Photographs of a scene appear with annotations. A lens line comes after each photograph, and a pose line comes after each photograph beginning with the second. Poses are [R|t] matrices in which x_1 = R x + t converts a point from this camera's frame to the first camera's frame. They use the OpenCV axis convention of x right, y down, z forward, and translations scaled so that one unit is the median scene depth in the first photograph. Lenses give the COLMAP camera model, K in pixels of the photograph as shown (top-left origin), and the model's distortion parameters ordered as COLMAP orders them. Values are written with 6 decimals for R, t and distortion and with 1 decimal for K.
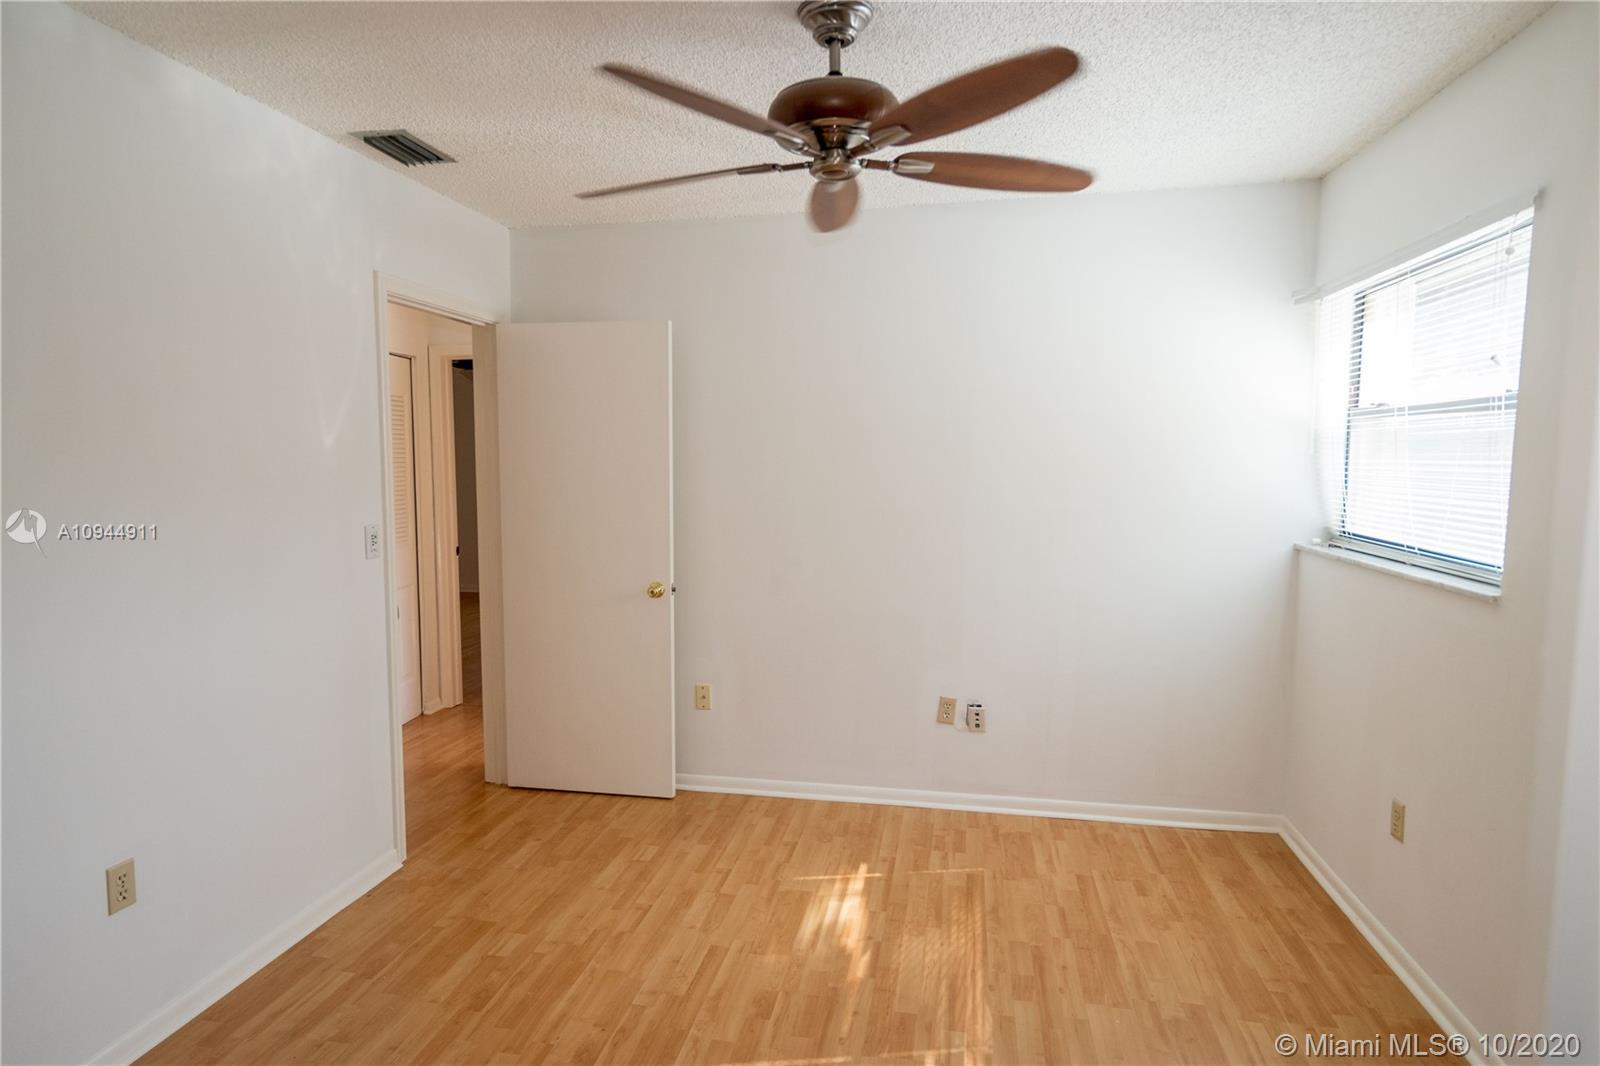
lens RADIAL K [[897.5, 0, 796.4], [0, 897.5, 536.5], [0, 0, 1]] dist [-0.005348, 0.010590]
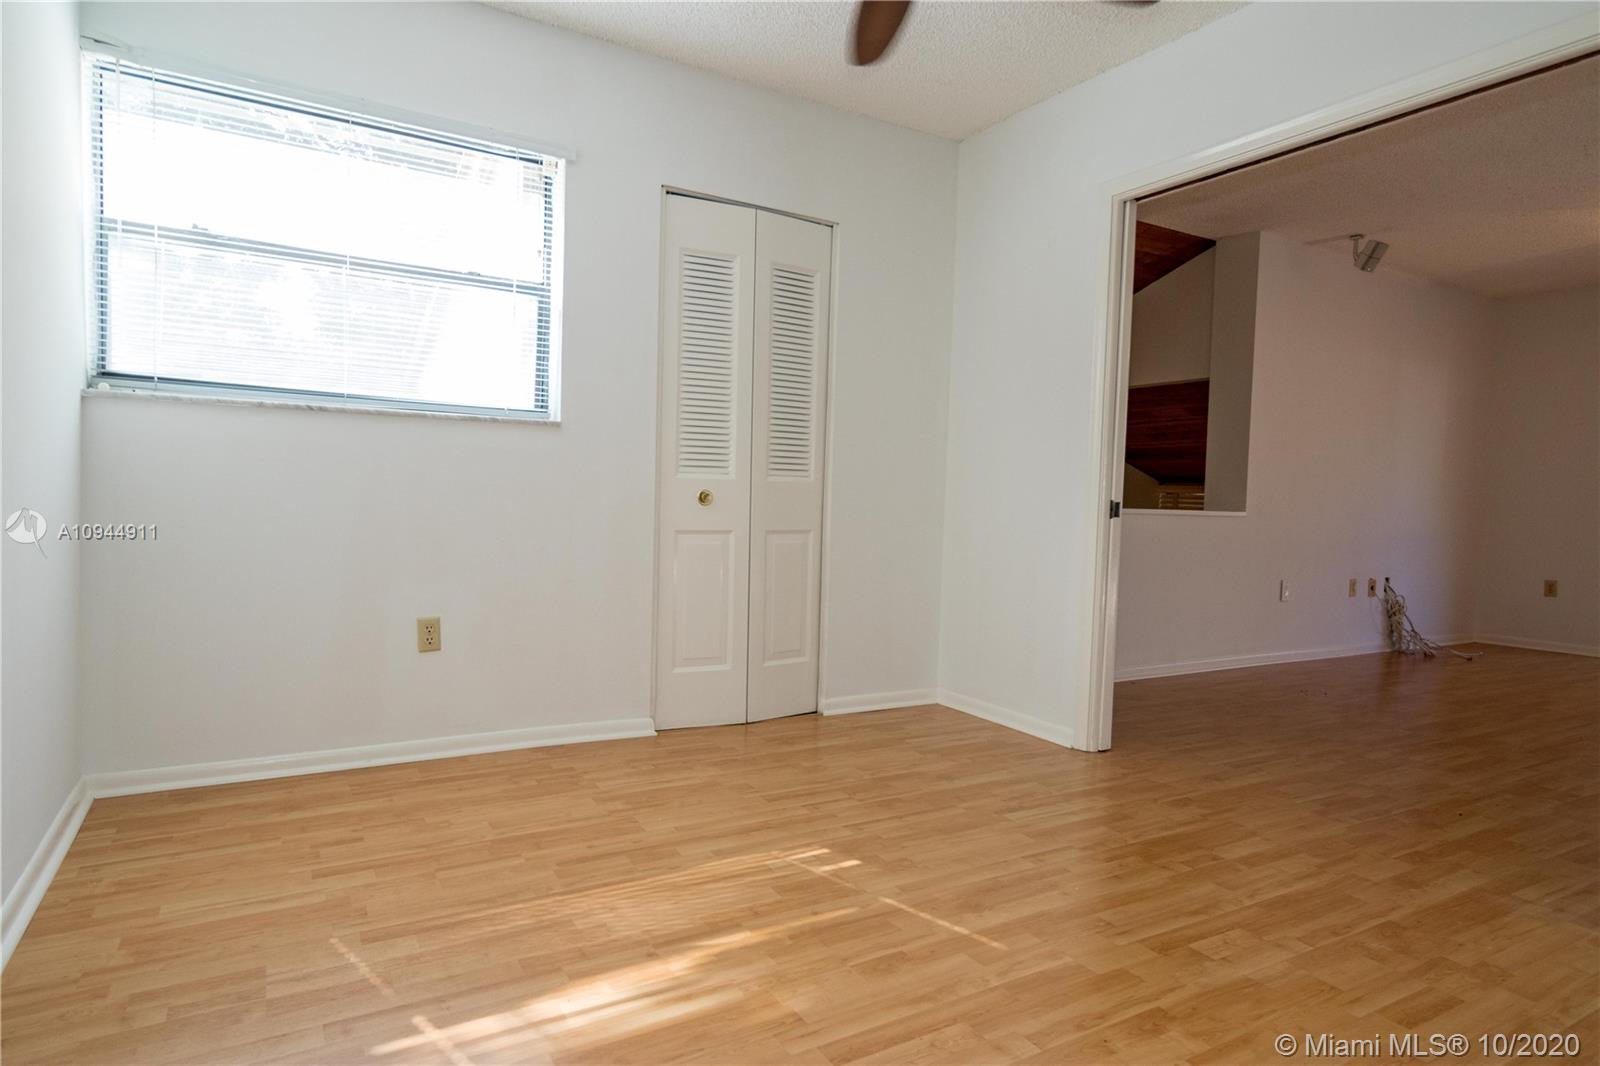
lens RADIAL K [[897.5, 0, 796.4], [0, 897.5, 536.5], [0, 0, 1]] dist [-0.005348, 0.010590]
pose [[-0.650074, -0.064705, 0.757111, -0.435207], [0.034922, 0.992771, 0.114831, 0.074176], [-0.759068, 0.101089, -0.643115, 1.246124]]
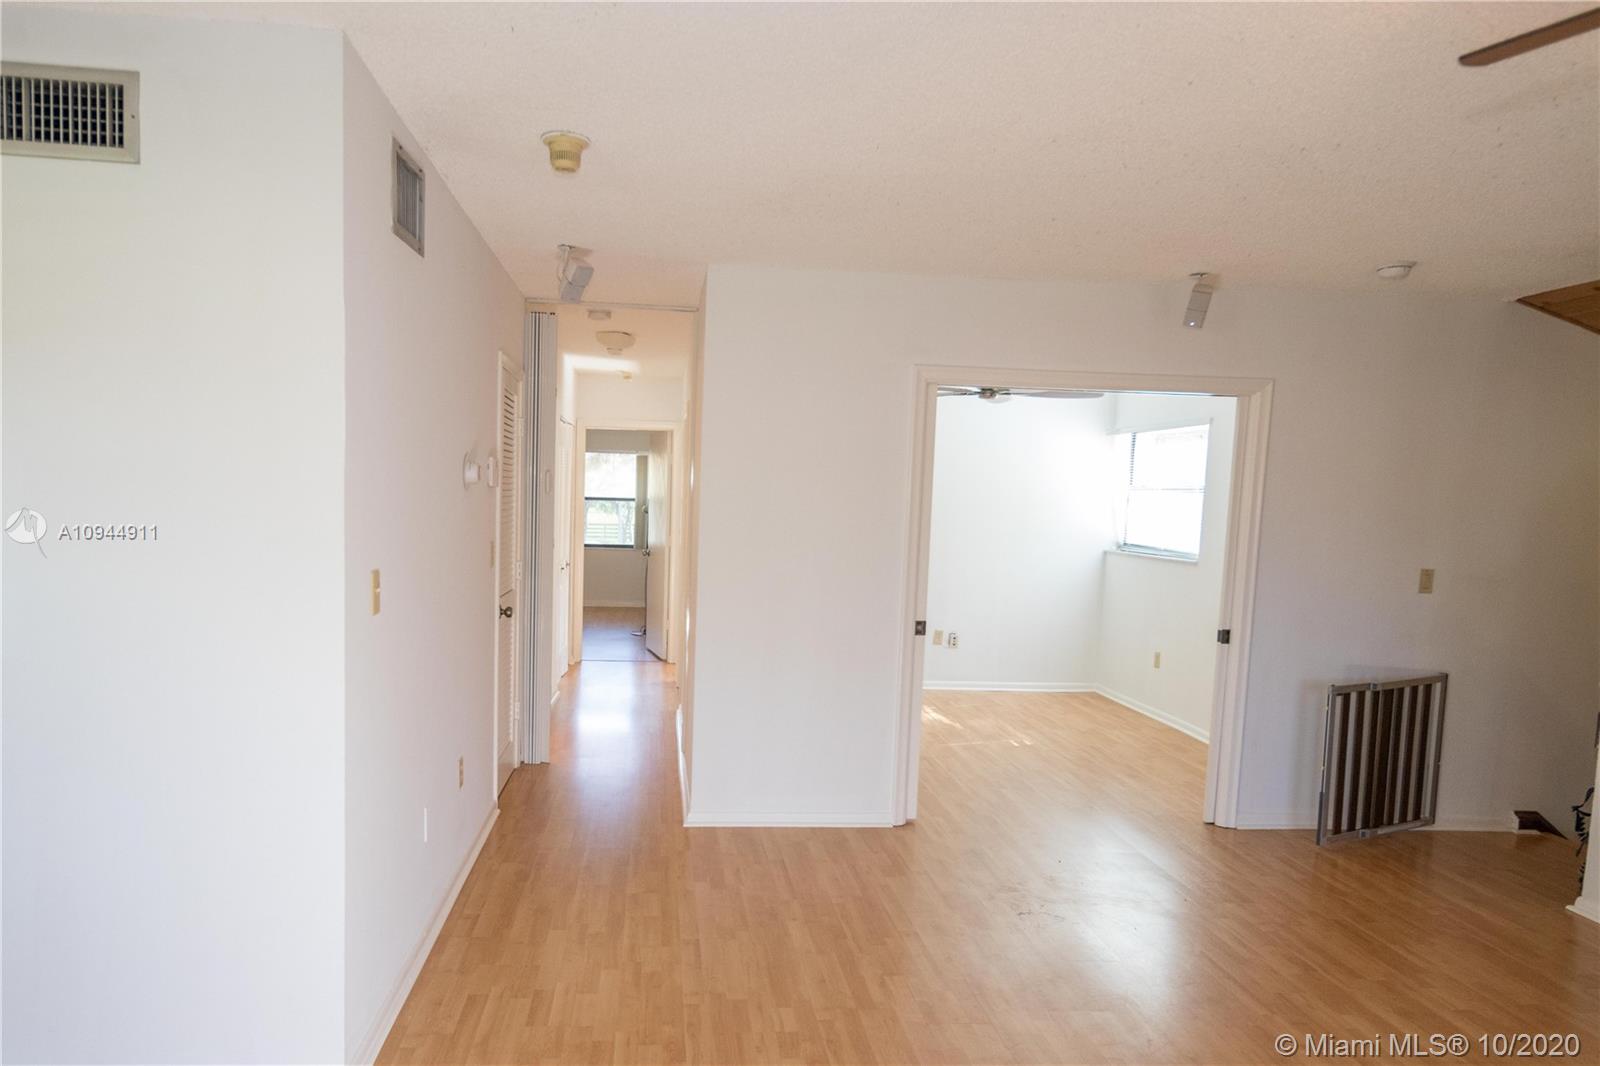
lens RADIAL K [[941.4, 0, 760.2], [0, 941.4, 571.0], [0, 0, 1]] dist [0.042862, -0.001293]
pose [[0.960675, 0.005633, 0.277618, -0.975614], [-0.001889, 0.999904, -0.013751, 0.106093], [-0.277669, 0.012686, 0.960593, -1.059886]]
